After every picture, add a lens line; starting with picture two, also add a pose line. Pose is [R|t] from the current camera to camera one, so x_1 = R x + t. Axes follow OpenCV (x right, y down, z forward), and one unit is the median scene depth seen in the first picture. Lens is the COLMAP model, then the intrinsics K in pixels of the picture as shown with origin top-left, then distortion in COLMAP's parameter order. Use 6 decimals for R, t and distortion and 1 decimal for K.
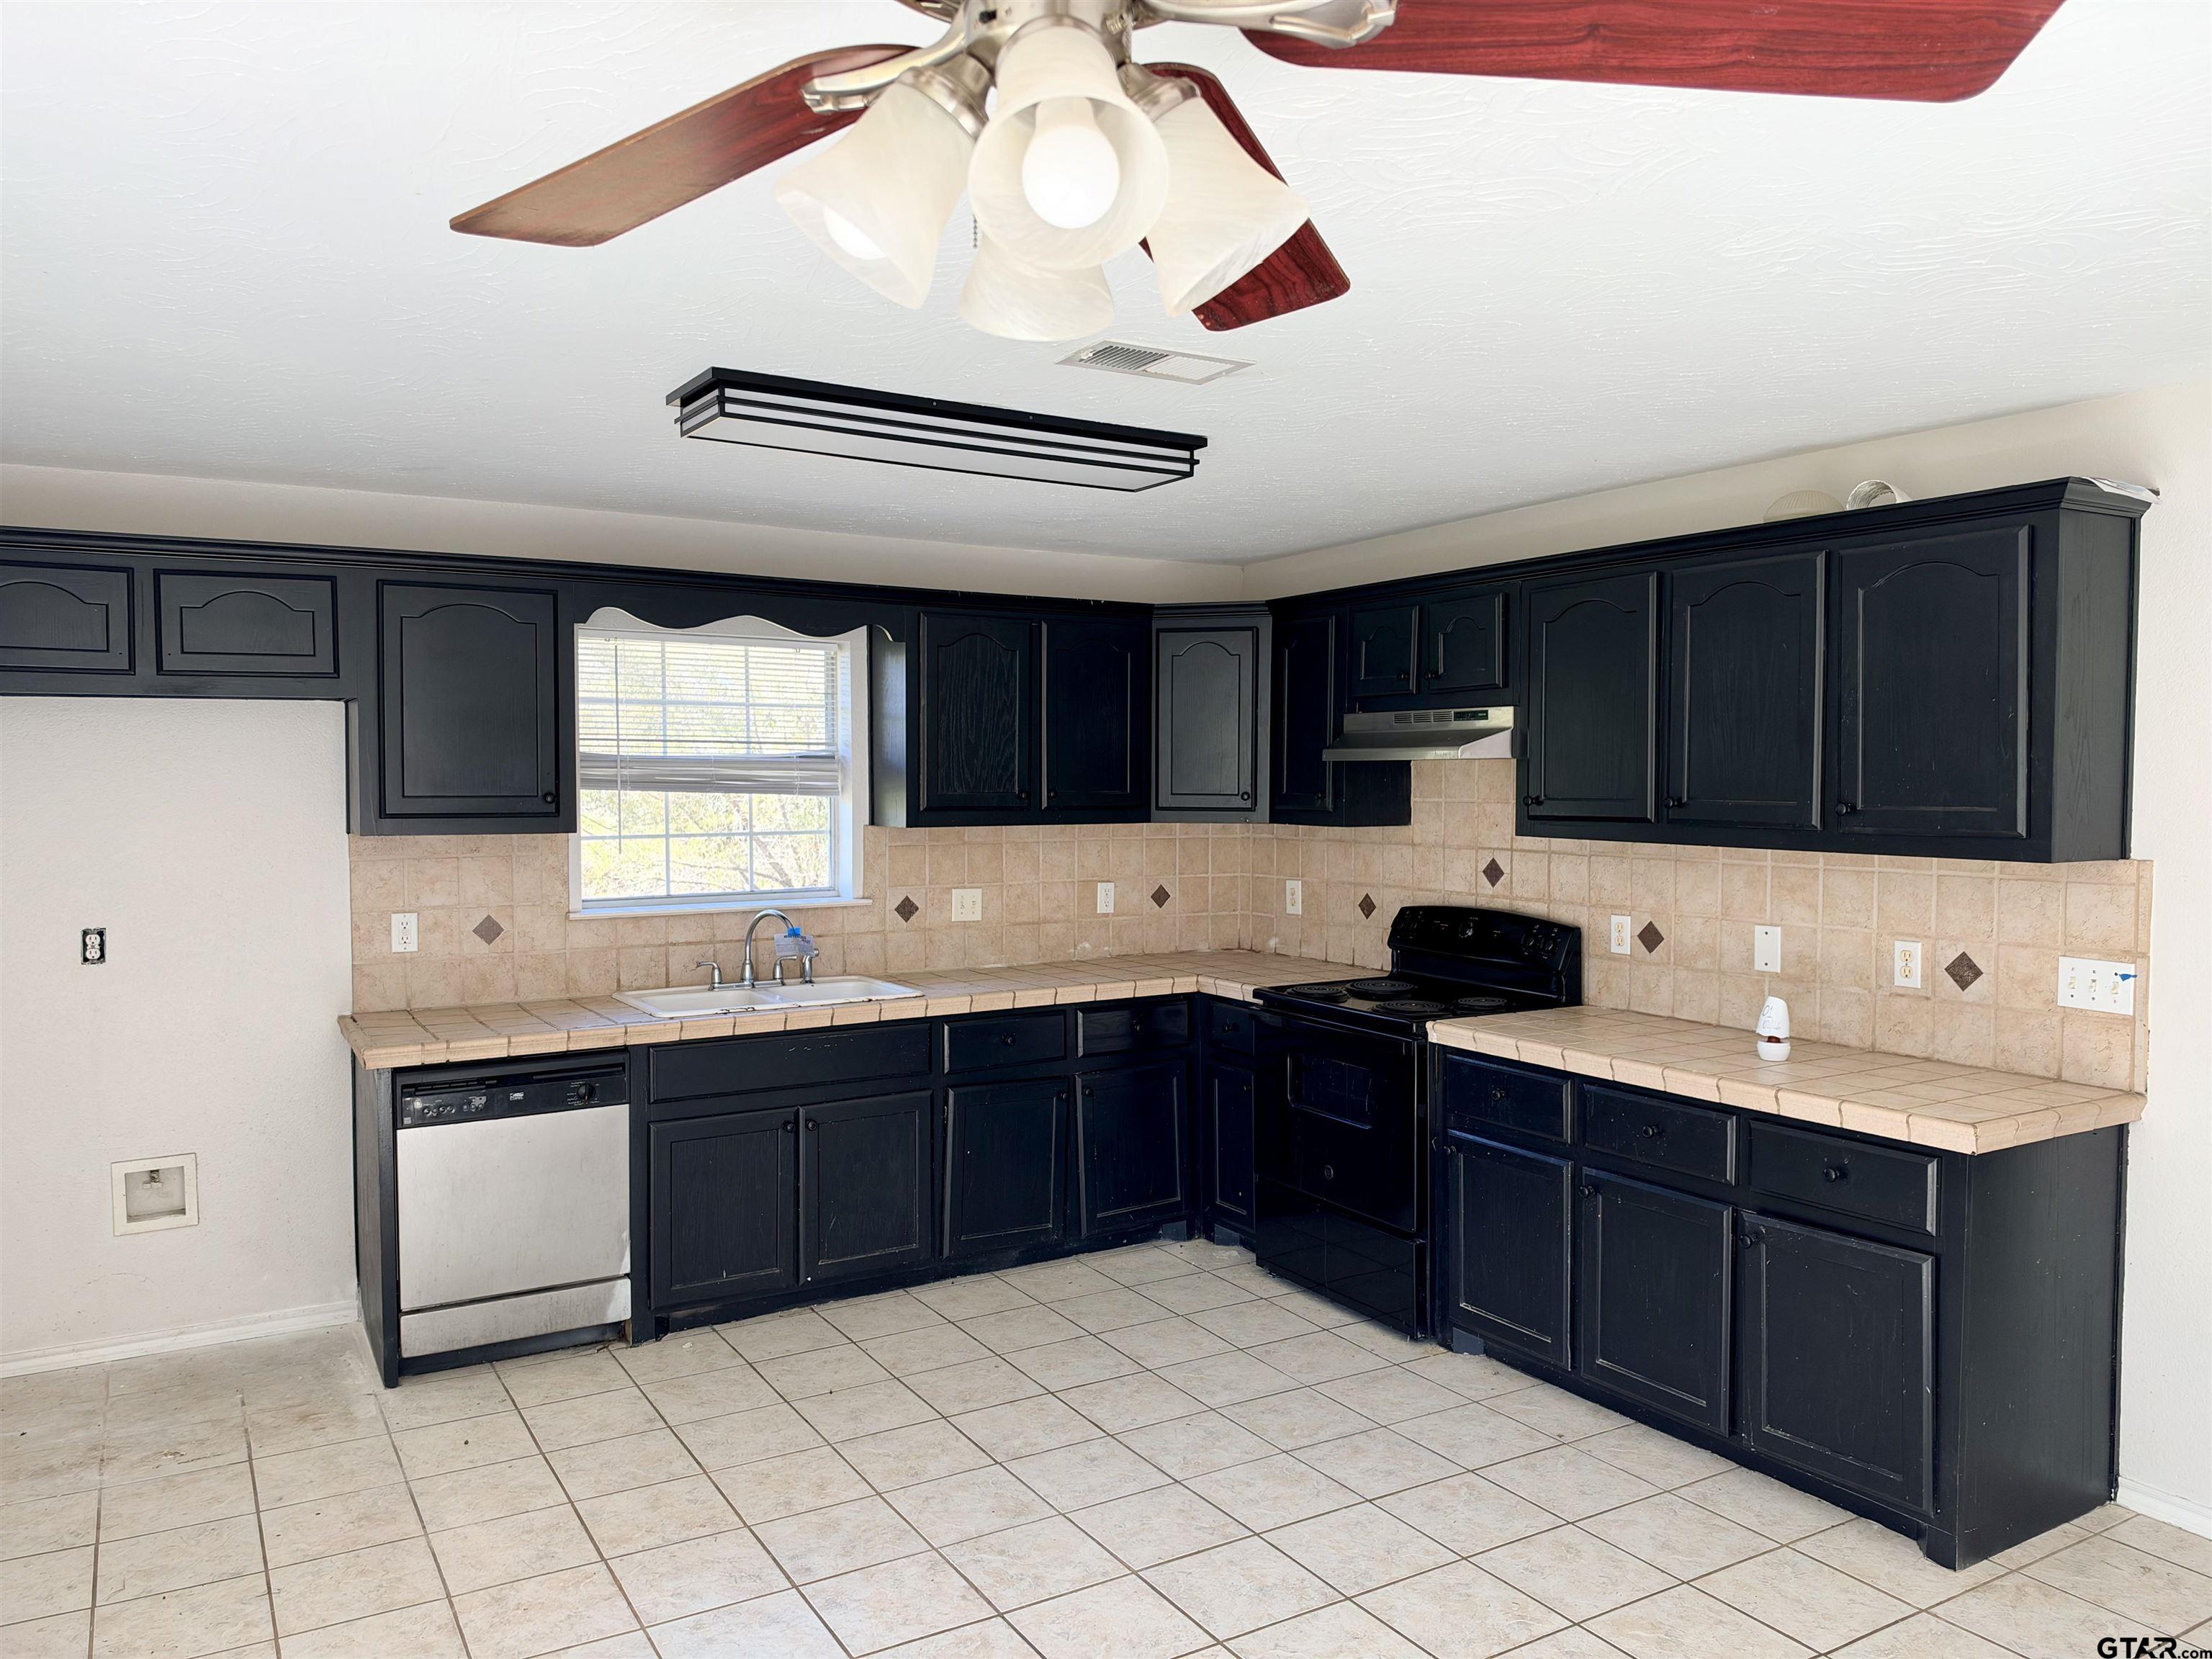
lens RADIAL K [[1600.0, 0, 1102.4], [0, 1600.0, 820.7], [0, 0, 1]] dist [-0.010425, -0.002551]
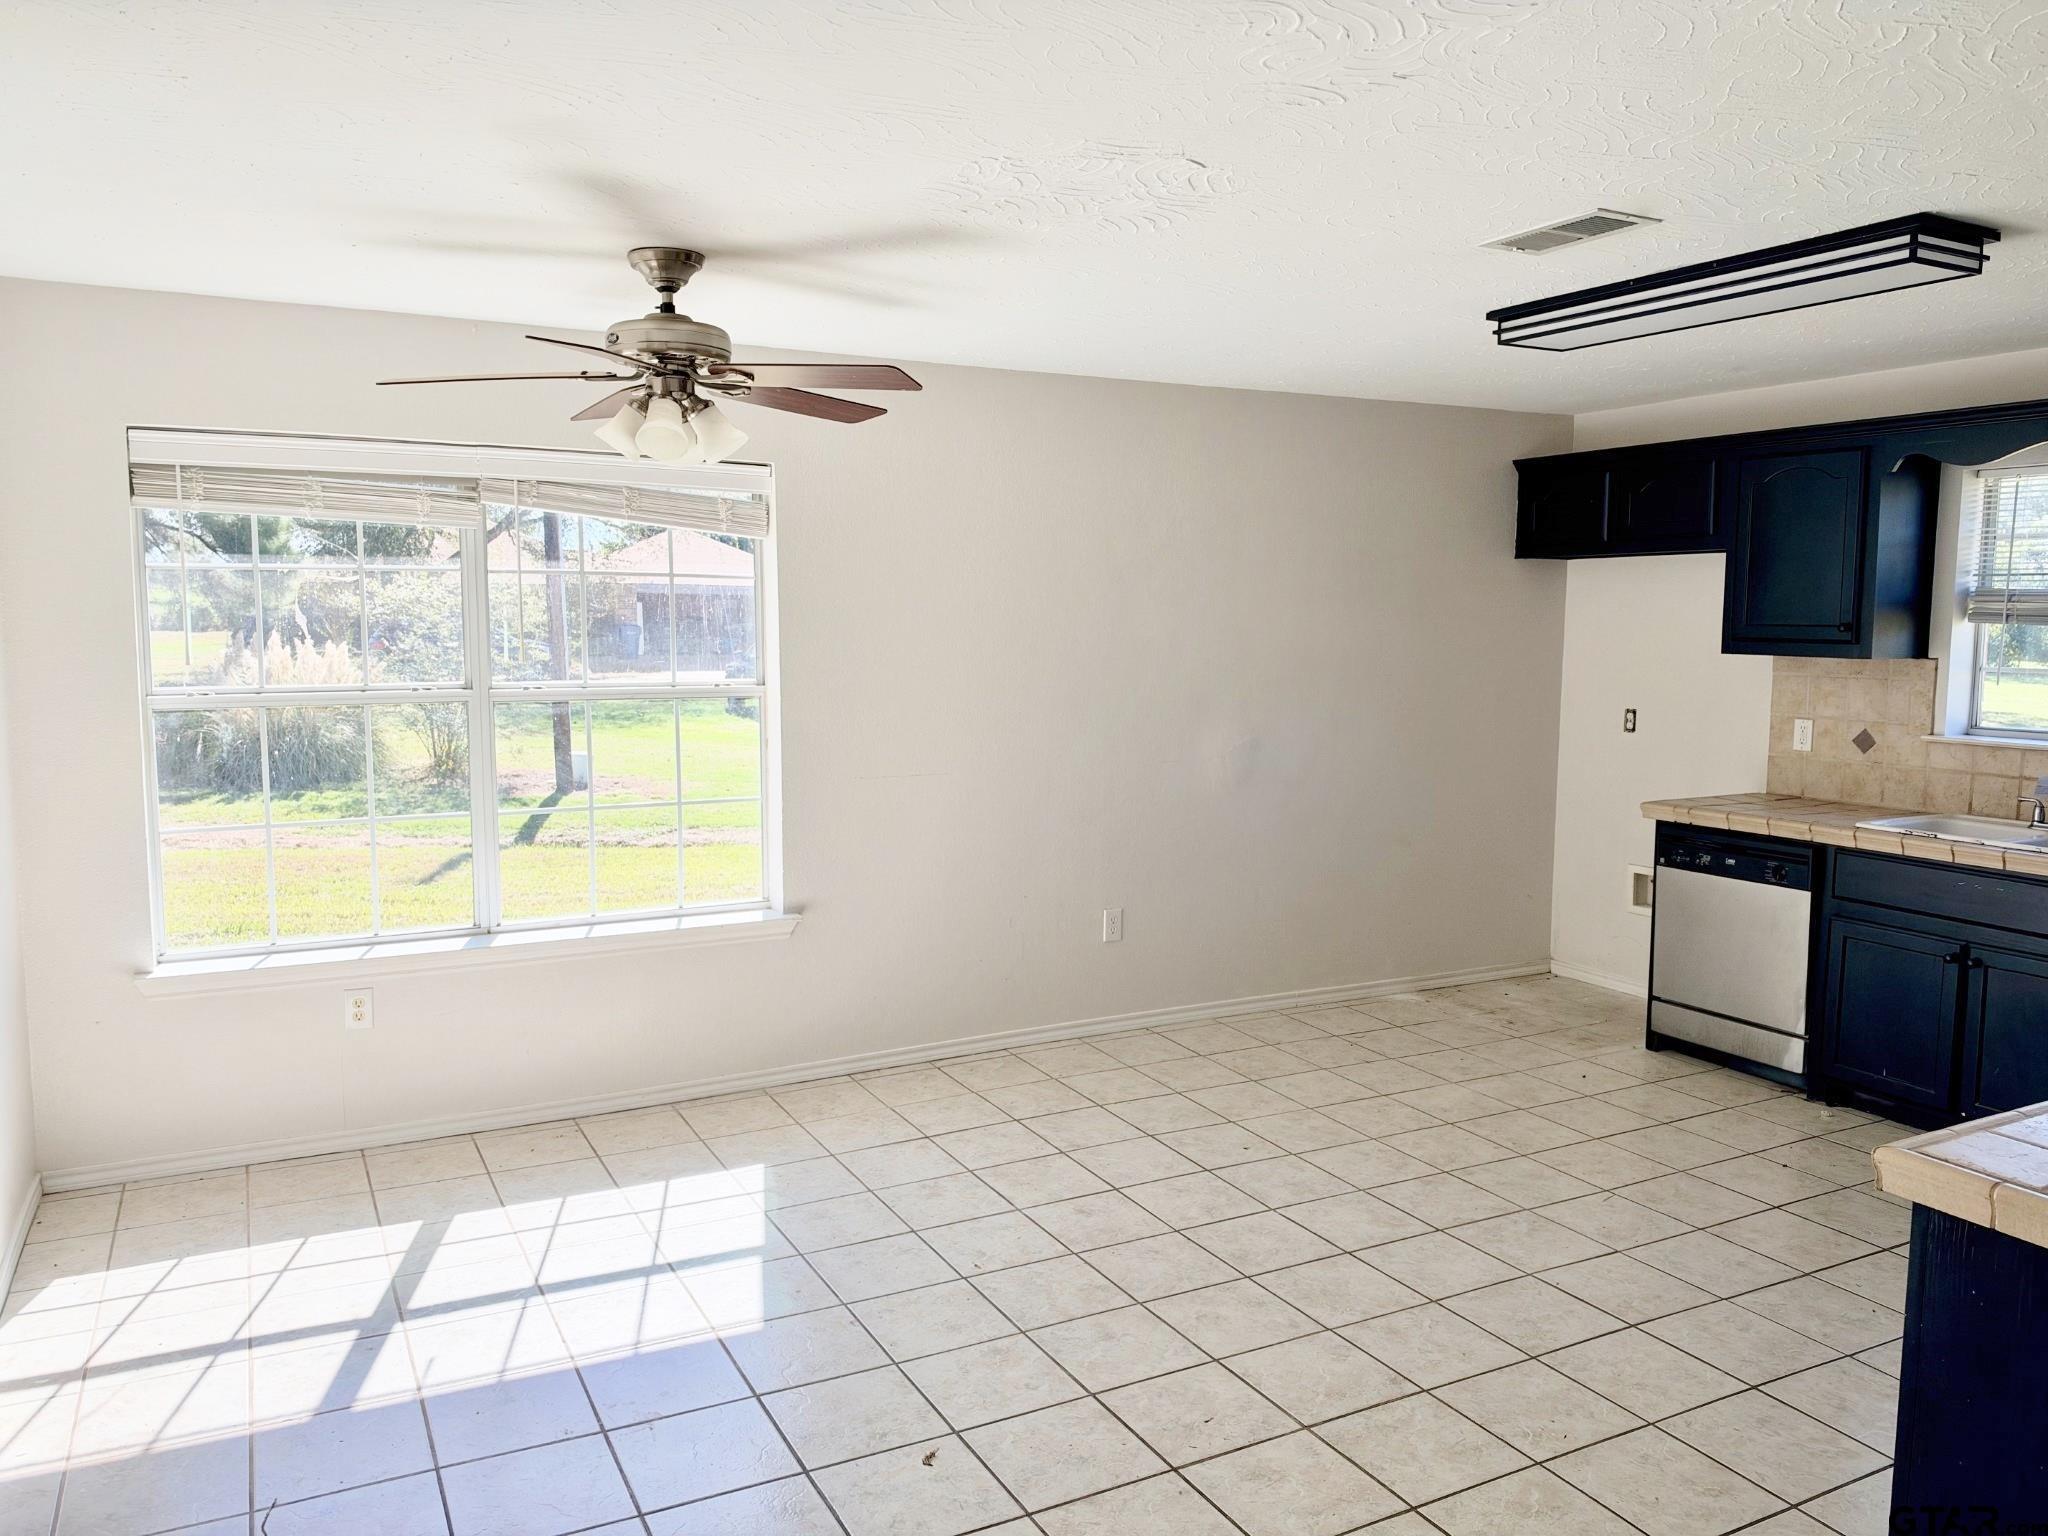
lens RADIAL K [[1481.4, 0, 1021.1], [0, 1481.4, 771.0], [0, 0, 1]] dist [-0.010425, -0.002551]
pose [[-0.047823, 0.107479, -0.993056, 0.788674], [-0.034665, 0.993417, 0.109187, -0.007386], [0.998254, 0.039646, -0.043782, 0.471299]]
